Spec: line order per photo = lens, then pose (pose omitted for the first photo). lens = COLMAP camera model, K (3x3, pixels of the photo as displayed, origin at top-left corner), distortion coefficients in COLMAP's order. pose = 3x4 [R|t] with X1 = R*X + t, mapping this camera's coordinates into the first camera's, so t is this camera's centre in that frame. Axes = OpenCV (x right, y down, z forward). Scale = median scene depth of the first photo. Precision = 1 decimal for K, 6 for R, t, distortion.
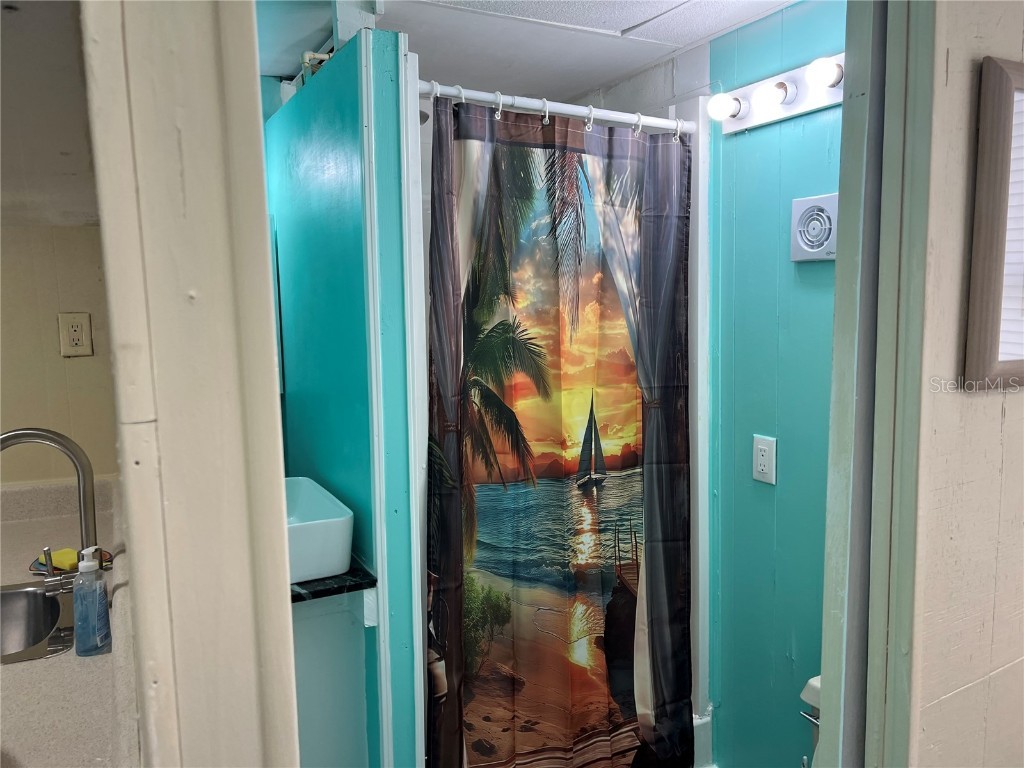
lens RADIAL K [[775.3, 0, 512.6], [0, 775.3, 365.4], [0, 0, 1]] dist [0.019536, -0.019980]
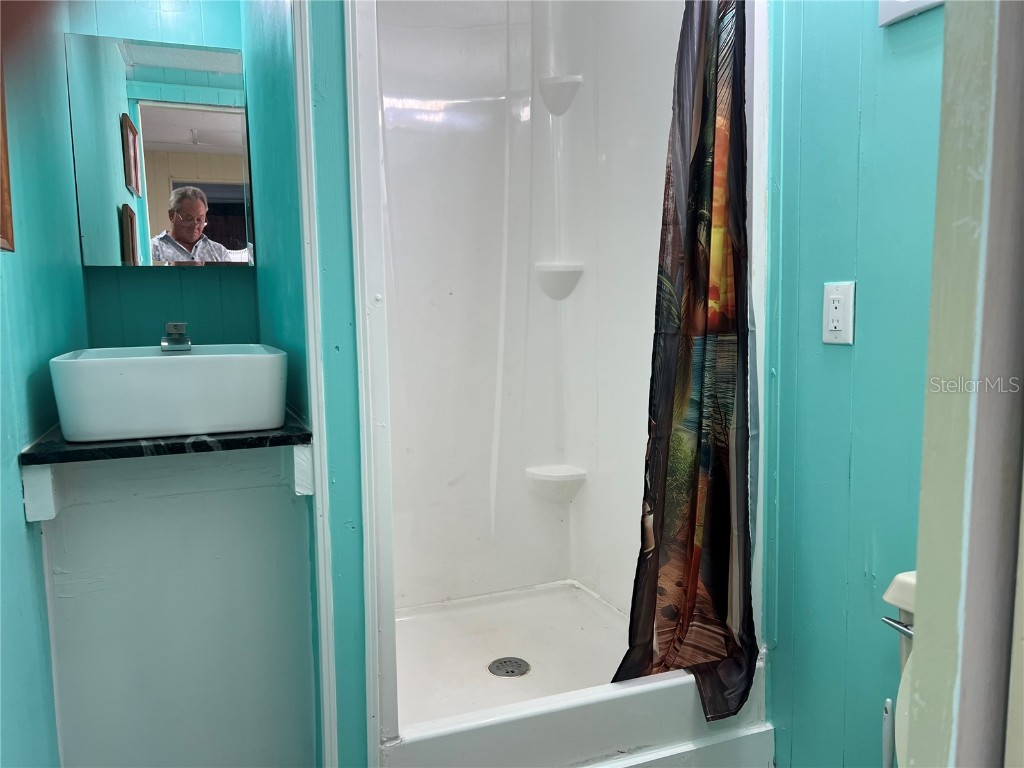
lens RADIAL K [[775.3, 0, 505.2], [0, 775.3, 380.0], [0, 0, 1]] dist [0.019536, -0.019980]
pose [[0.994579, 0.009784, -0.103521, 0.092209], [-0.008493, 0.999881, 0.012903, 0.202168], [0.103635, -0.011954, 0.994544, 0.243938]]
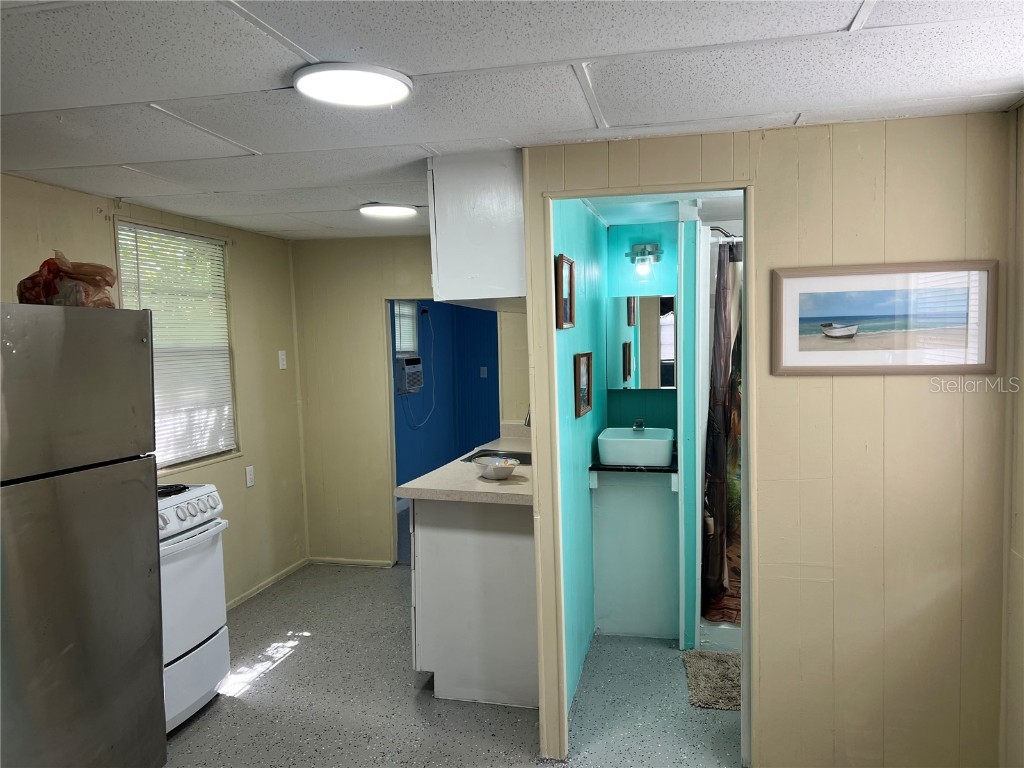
lens RADIAL K [[775.3, 0, 506.6], [0, 775.3, 383.2], [0, 0, 1]] dist [0.019536, -0.019980]
pose [[0.754527, 0.041727, -0.654941, 0.838864], [-0.053073, 0.998588, 0.002478, 0.052453], [0.654119, 0.032890, 0.755676, -0.920220]]
